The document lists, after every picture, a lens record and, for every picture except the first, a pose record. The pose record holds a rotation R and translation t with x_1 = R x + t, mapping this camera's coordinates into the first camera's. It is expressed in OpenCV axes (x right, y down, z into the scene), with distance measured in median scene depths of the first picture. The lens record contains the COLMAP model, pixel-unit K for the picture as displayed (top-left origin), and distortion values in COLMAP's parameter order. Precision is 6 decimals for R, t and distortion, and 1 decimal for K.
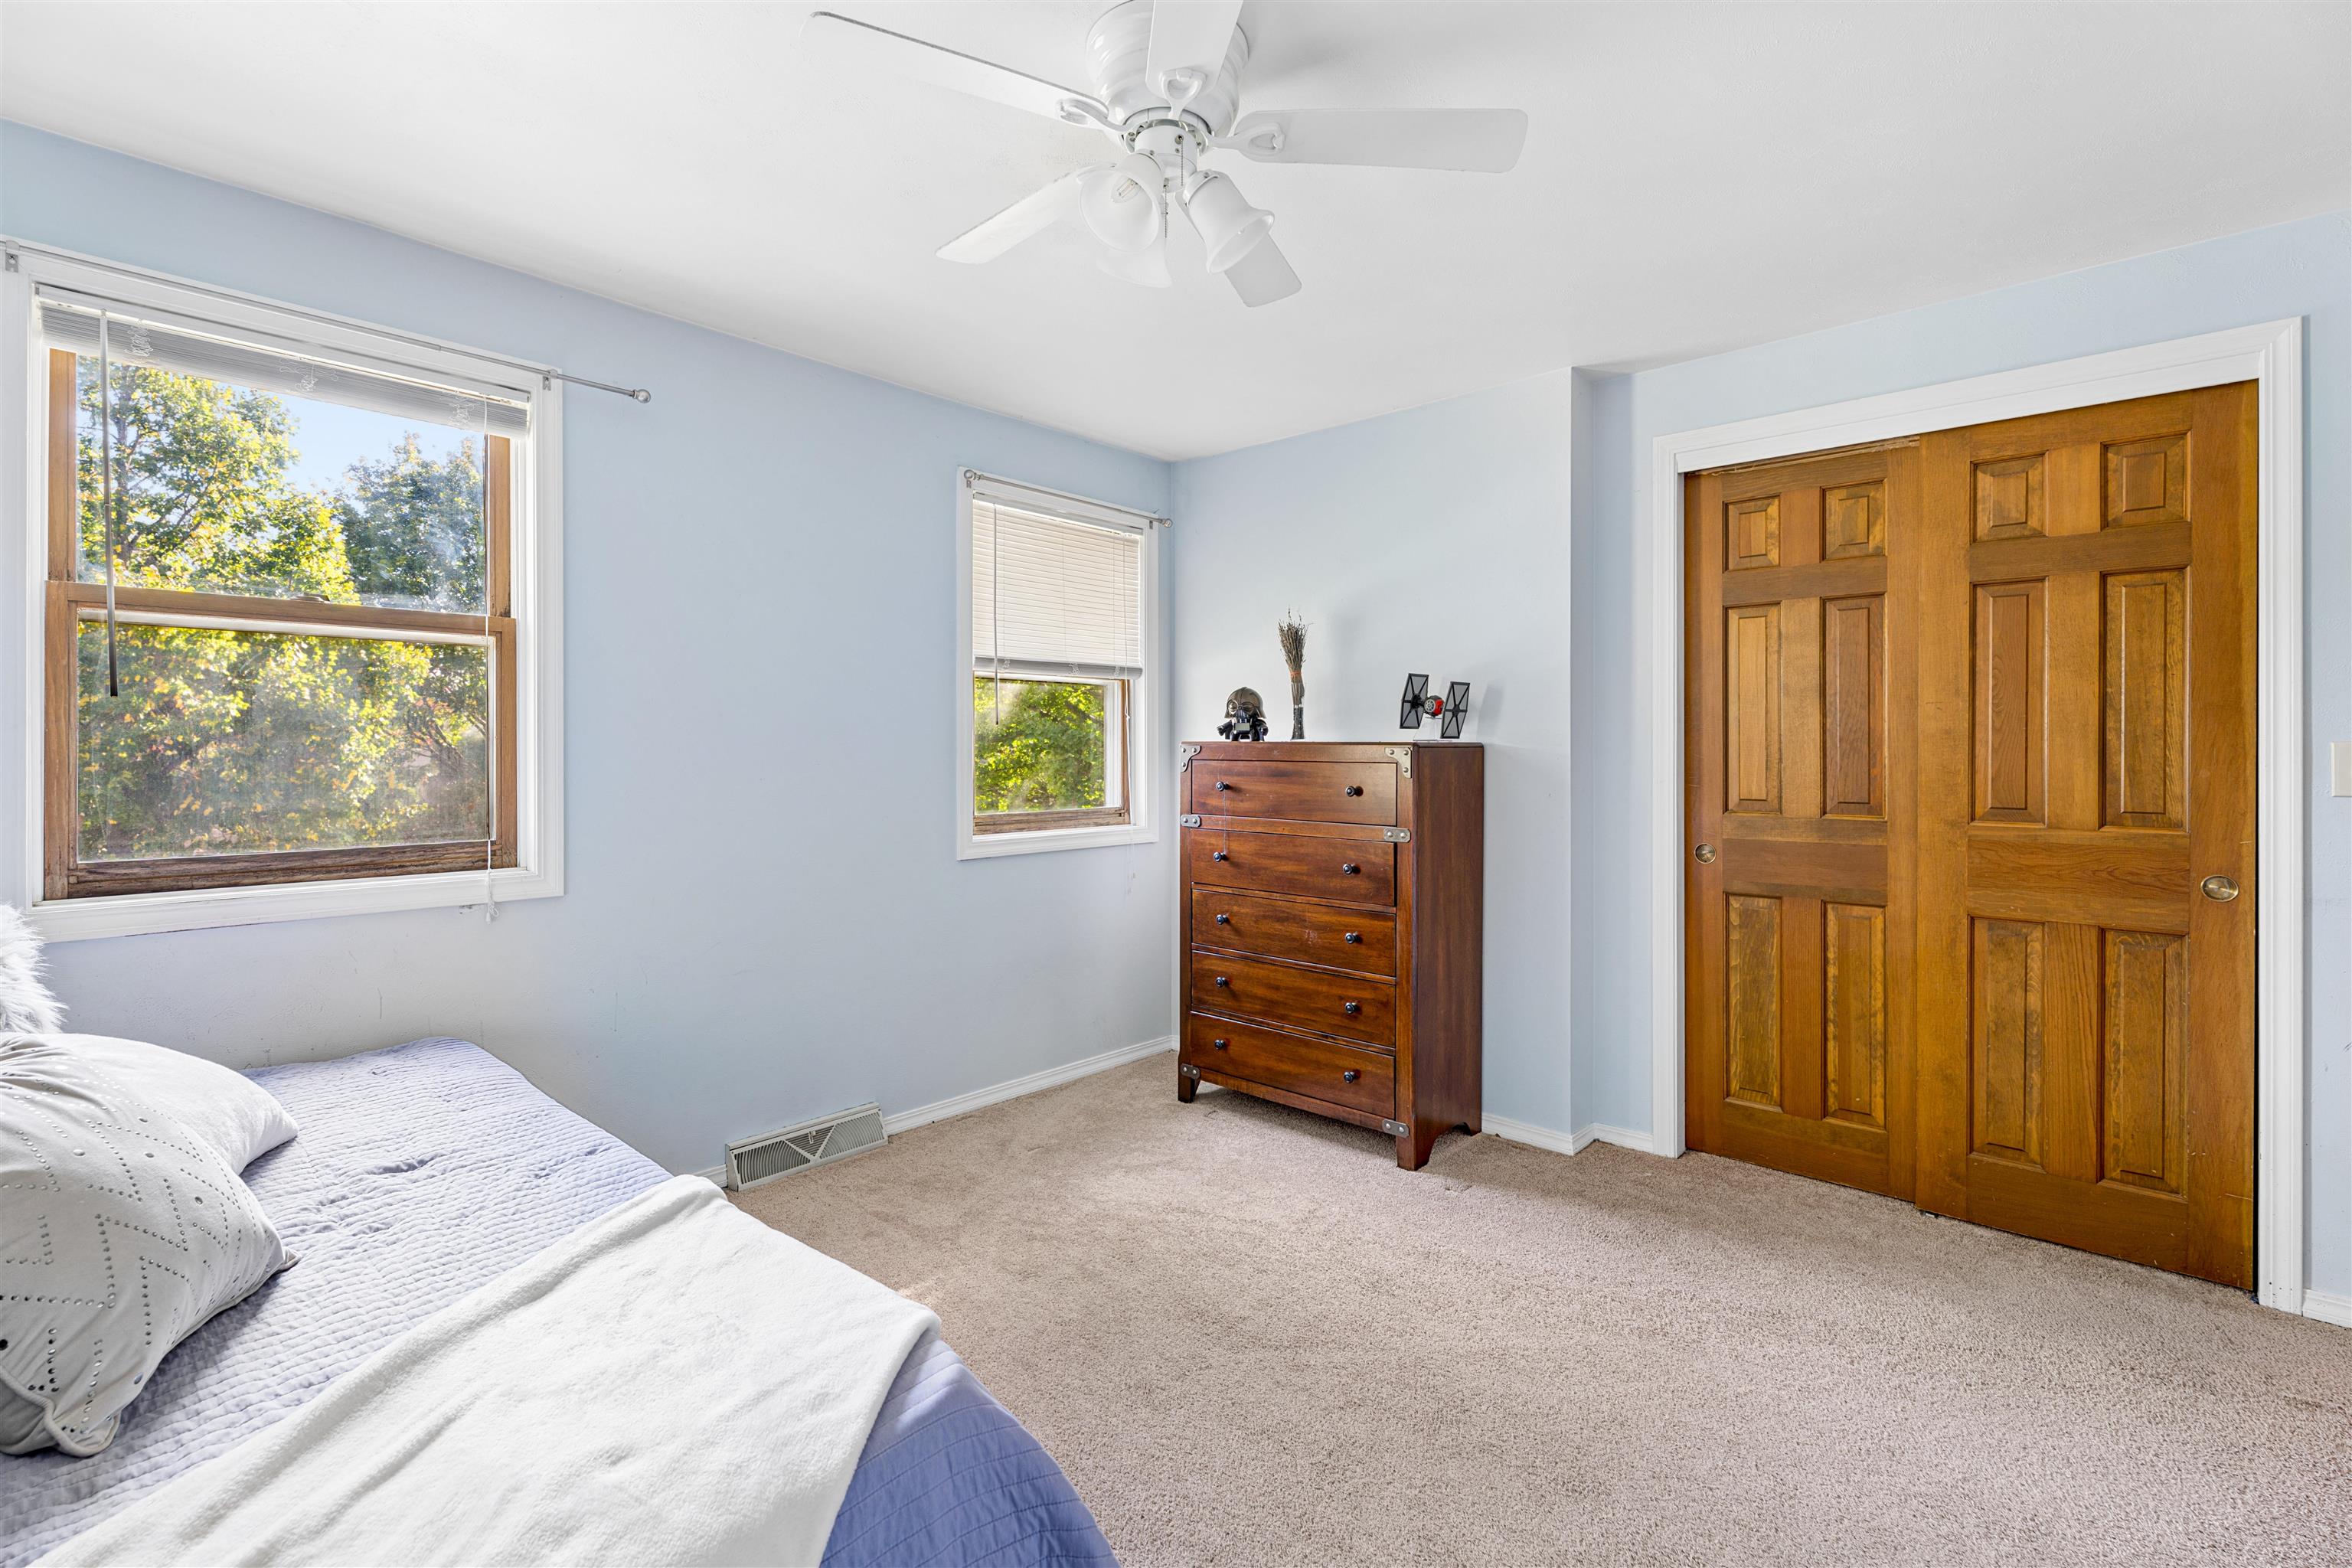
lens RADIAL K [[1049.0, 0, 1183.2], [0, 1049.0, 749.1], [0, 0, 1]] dist [0.001401, 0.001981]
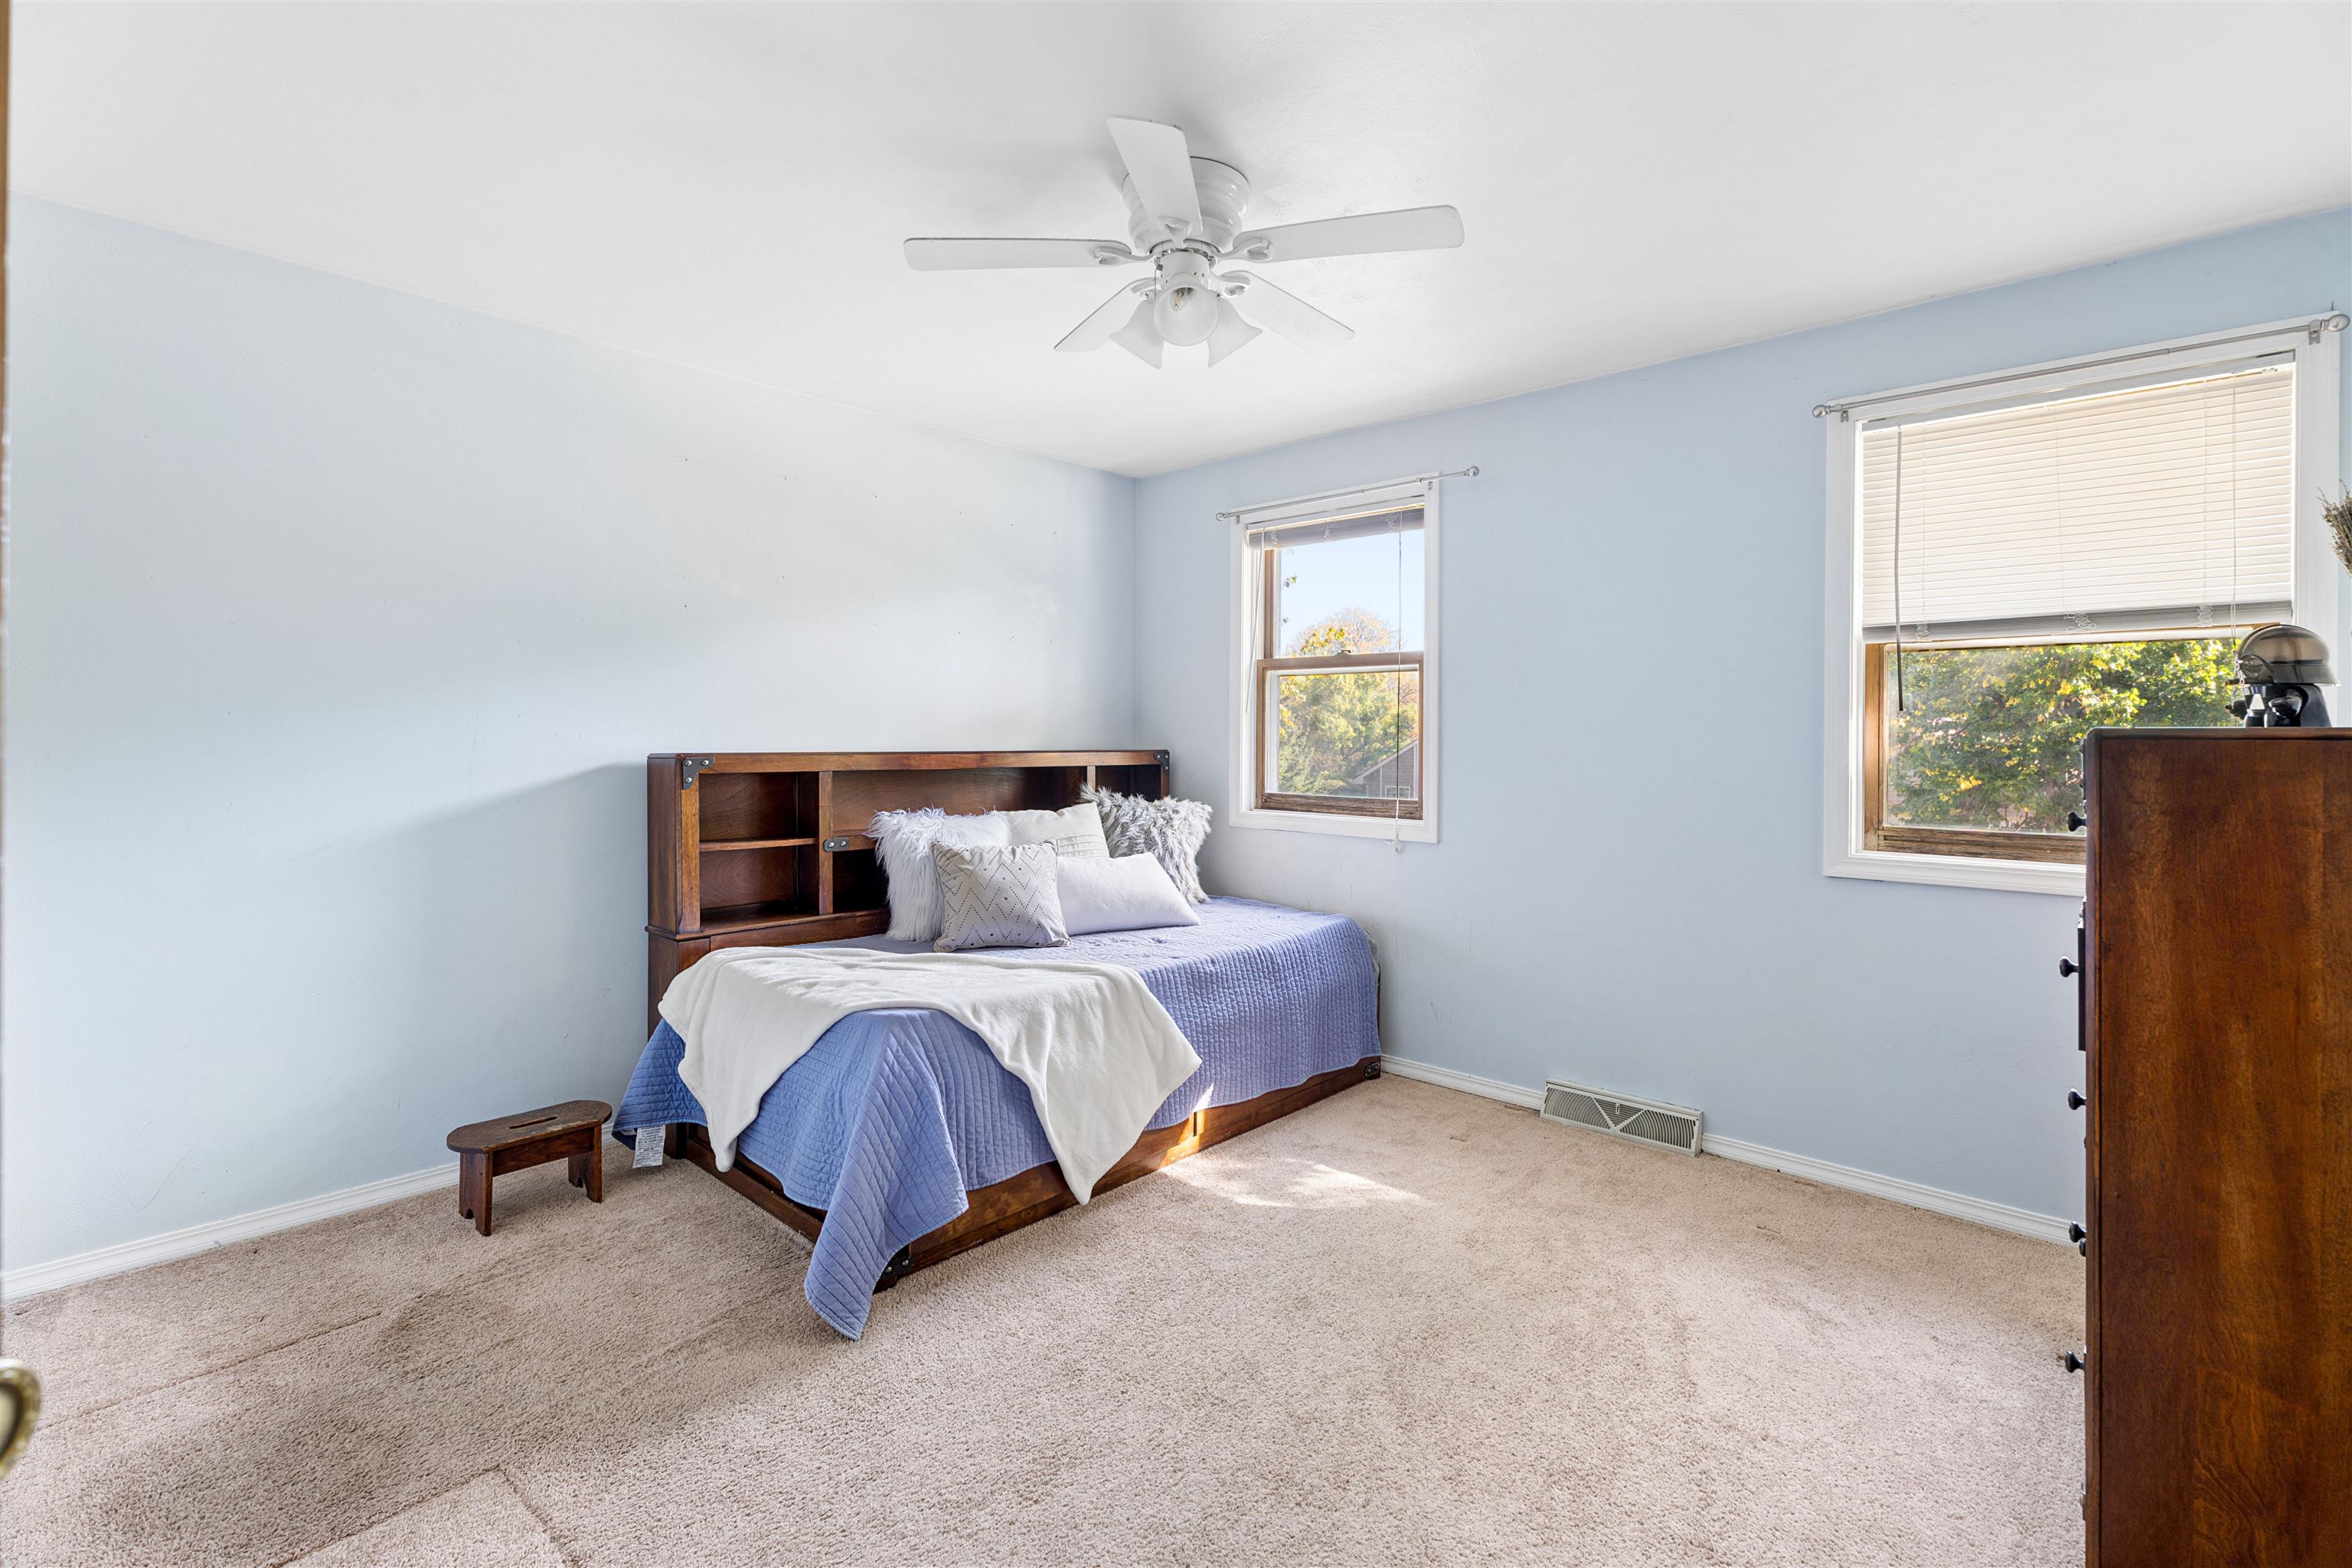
lens RADIAL K [[1049.0, 0, 1177.6], [0, 1049.0, 738.5], [0, 0, 1]] dist [0.001401, 0.001981]
pose [[-0.000673, 0.000411, -1.000000, 0.595625], [-0.008603, 0.999963, 0.000417, 0.001140], [0.999963, 0.008604, -0.000670, 0.470719]]
